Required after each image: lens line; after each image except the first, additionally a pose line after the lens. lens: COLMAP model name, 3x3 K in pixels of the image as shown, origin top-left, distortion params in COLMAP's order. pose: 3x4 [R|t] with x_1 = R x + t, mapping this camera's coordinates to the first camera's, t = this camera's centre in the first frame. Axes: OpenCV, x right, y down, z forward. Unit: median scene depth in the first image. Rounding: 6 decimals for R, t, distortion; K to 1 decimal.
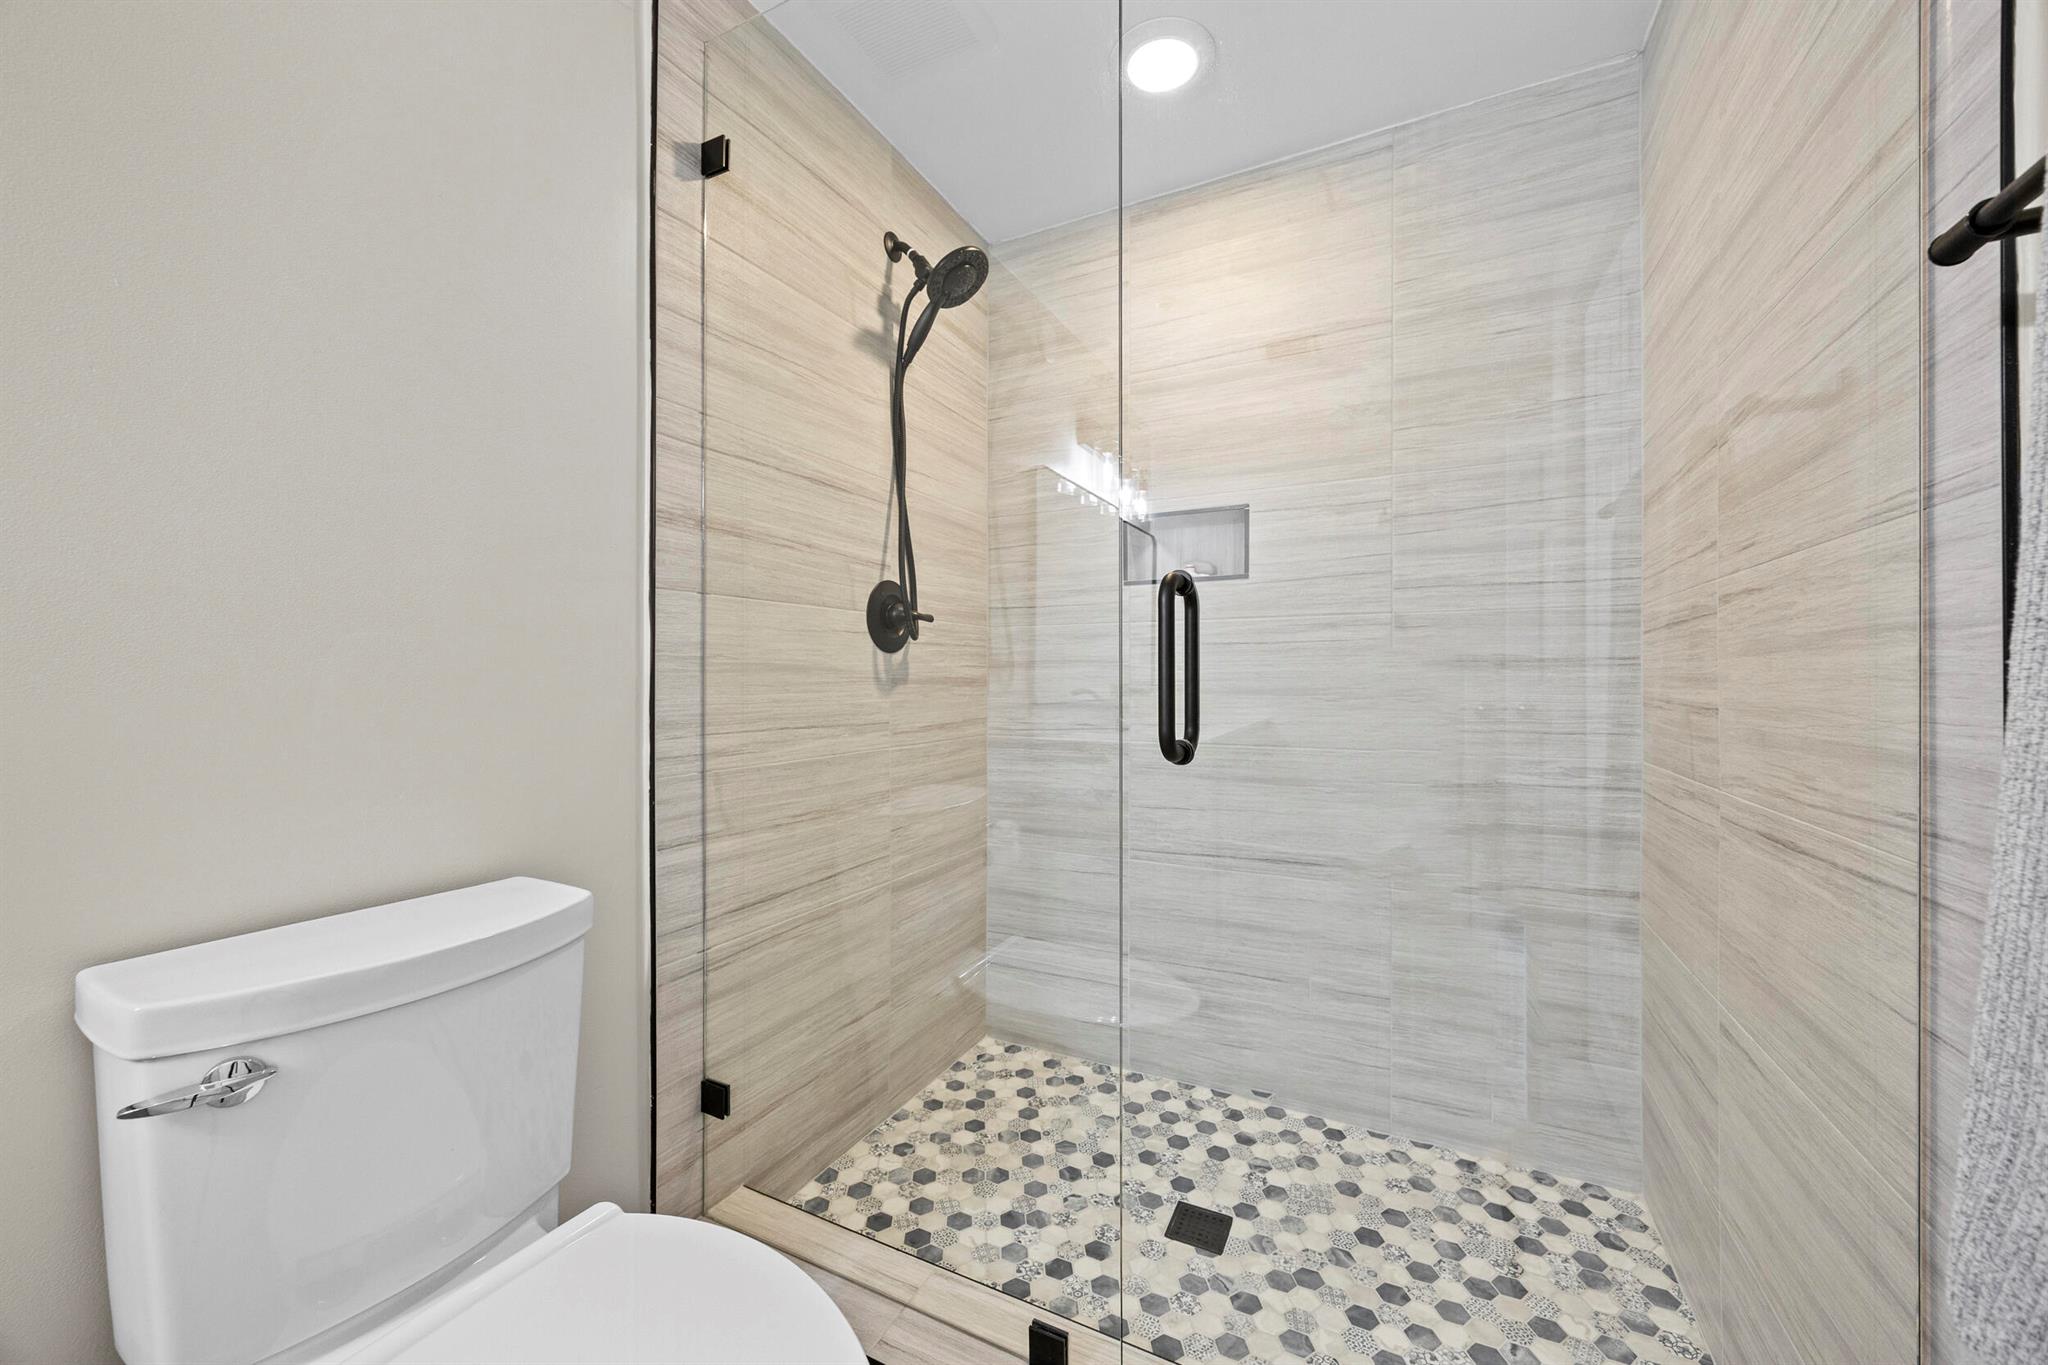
lens RADIAL K [[776.4, 0, 1030.1], [0, 776.4, 677.3], [0, 0, 1]] dist [-0.001120, -0.000429]
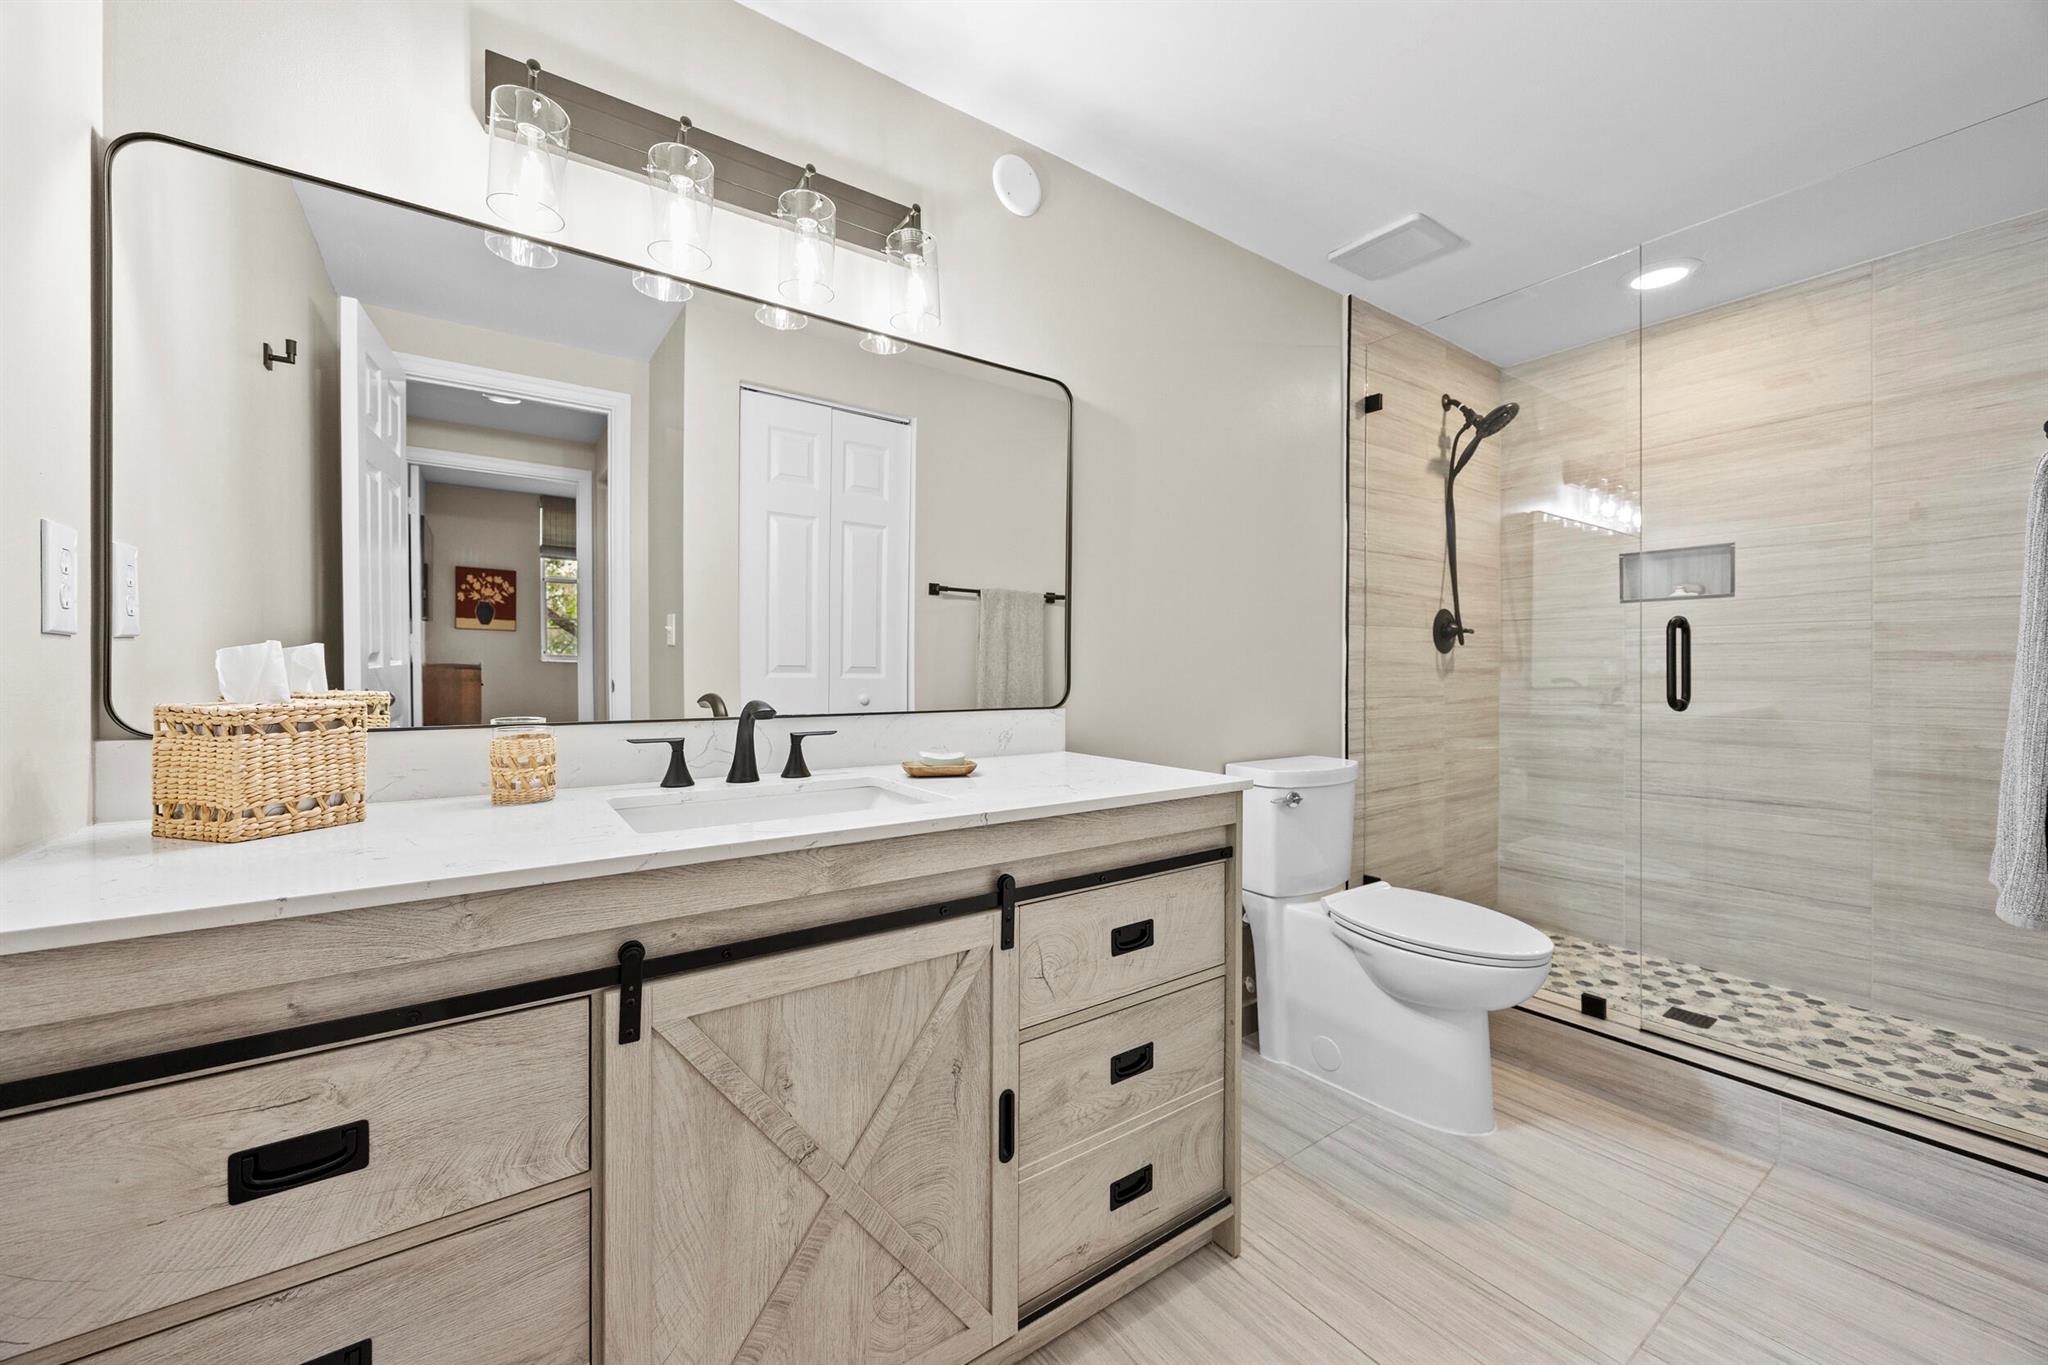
lens RADIAL K [[776.4, 0, 1028.8], [0, 776.4, 668.7], [0, 0, 1]] dist [-0.001120, -0.000429]
pose [[0.884329, -0.000470, -0.466863, -0.199049], [0.001117, 0.999999, 0.001109, -0.002218], [0.466862, -0.001503, 0.884329, -0.868723]]
